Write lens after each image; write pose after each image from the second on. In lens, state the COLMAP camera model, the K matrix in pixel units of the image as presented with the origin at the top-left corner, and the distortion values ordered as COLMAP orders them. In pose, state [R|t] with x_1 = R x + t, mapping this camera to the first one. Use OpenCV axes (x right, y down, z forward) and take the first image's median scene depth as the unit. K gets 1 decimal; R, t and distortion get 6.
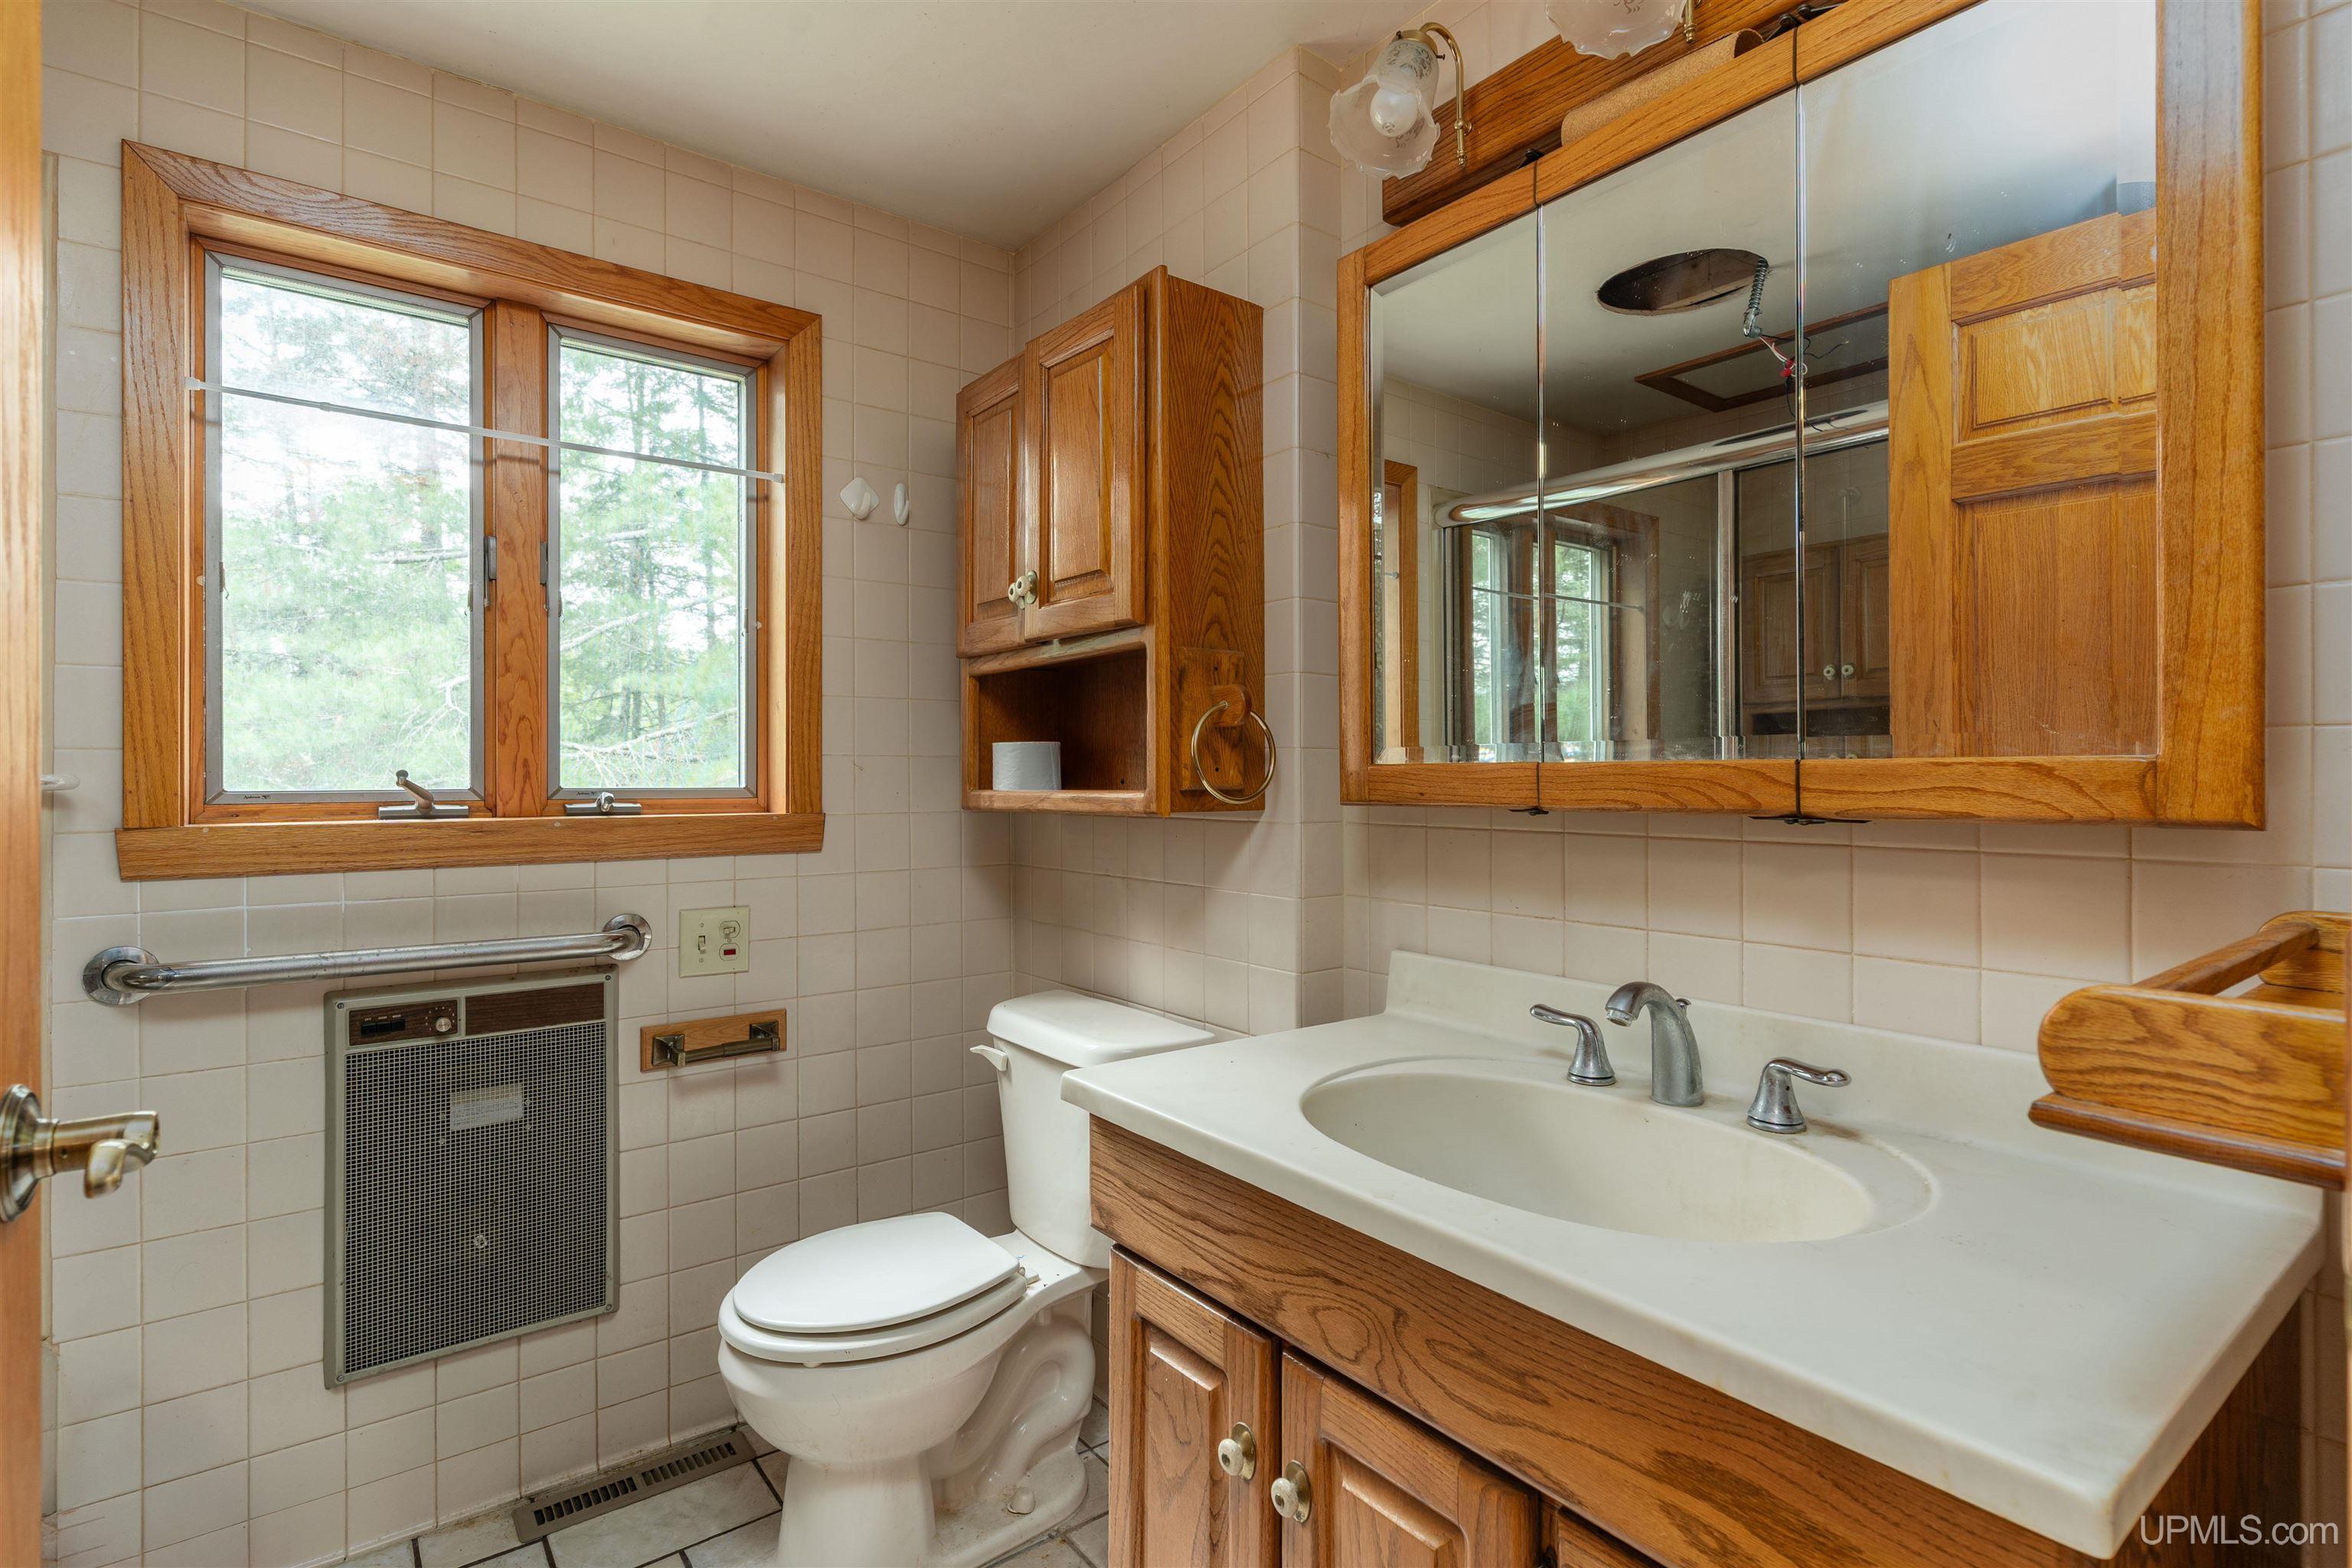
lens RADIAL K [[1132.5, 0, 1178.0], [0, 1132.5, 777.3], [0, 0, 1]] dist [0.000168, 0.000228]
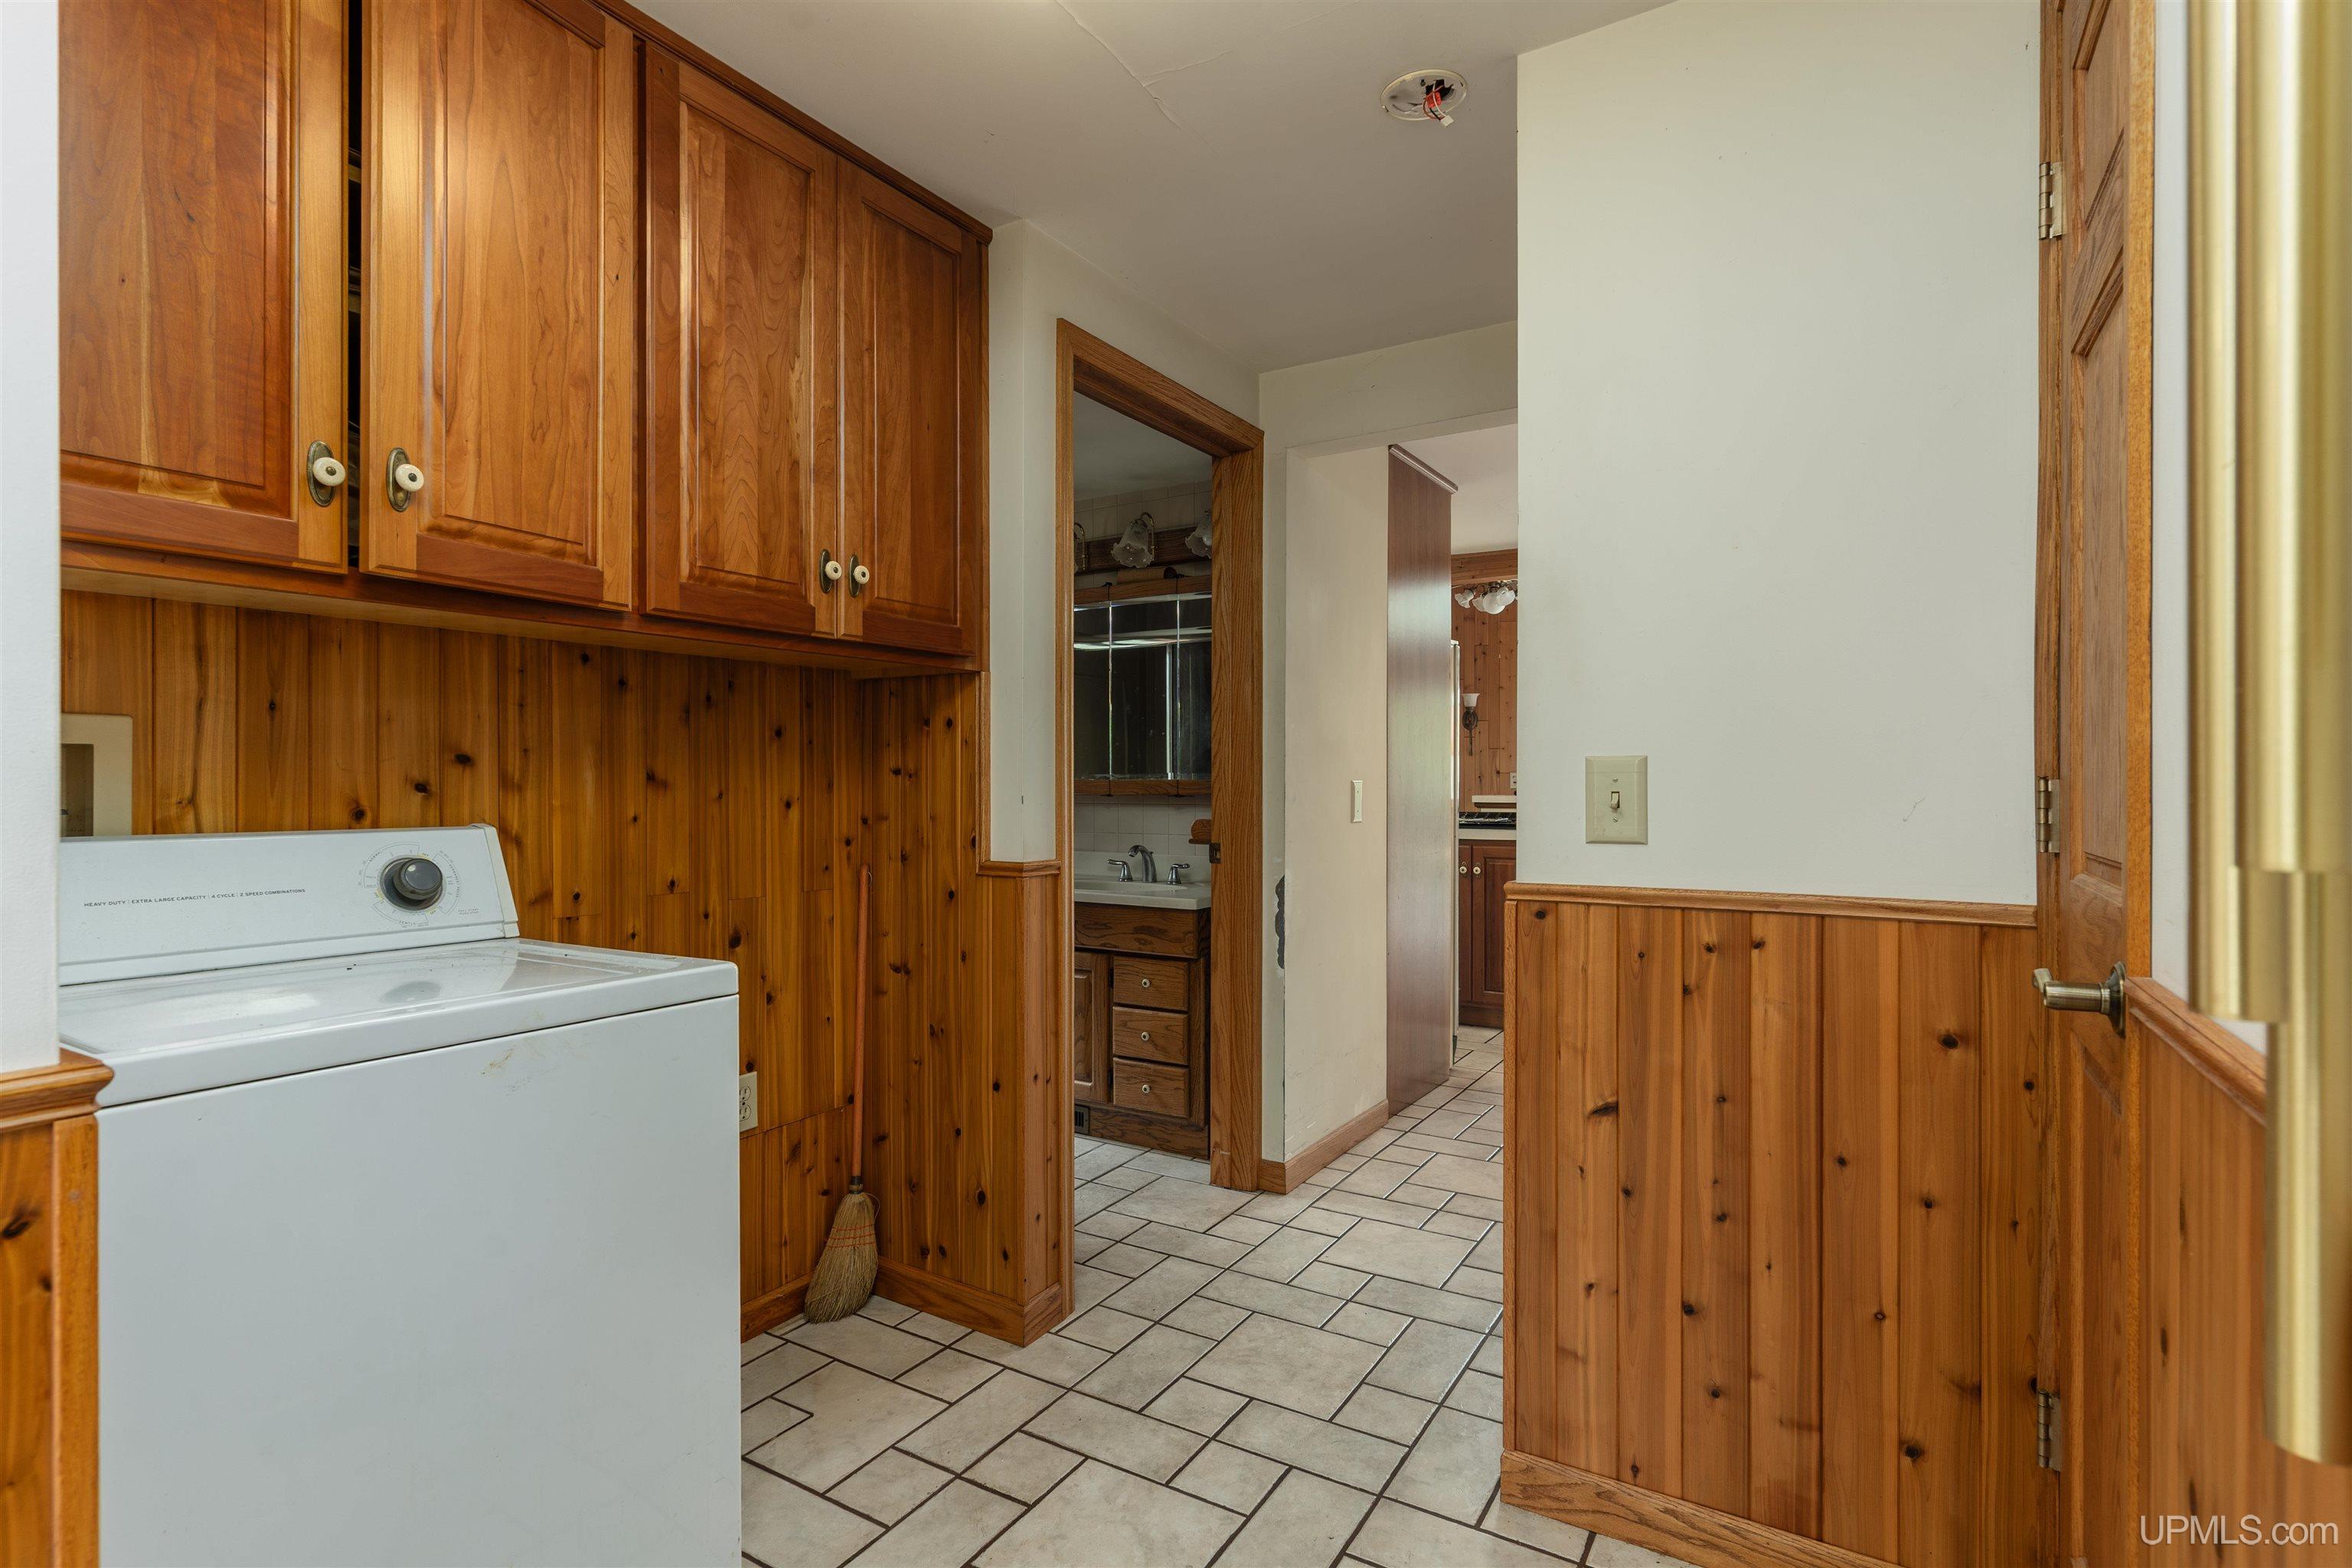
lens RADIAL K [[1132.5, 0, 1183.2], [0, 1132.5, 794.5], [0, 0, 1]] dist [0.000168, 0.000228]
pose [[0.935724, 0.004679, 0.352702, -0.667612], [-0.001359, 0.999952, -0.009659, 0.062423], [-0.352730, 0.008559, 0.935686, -2.235668]]
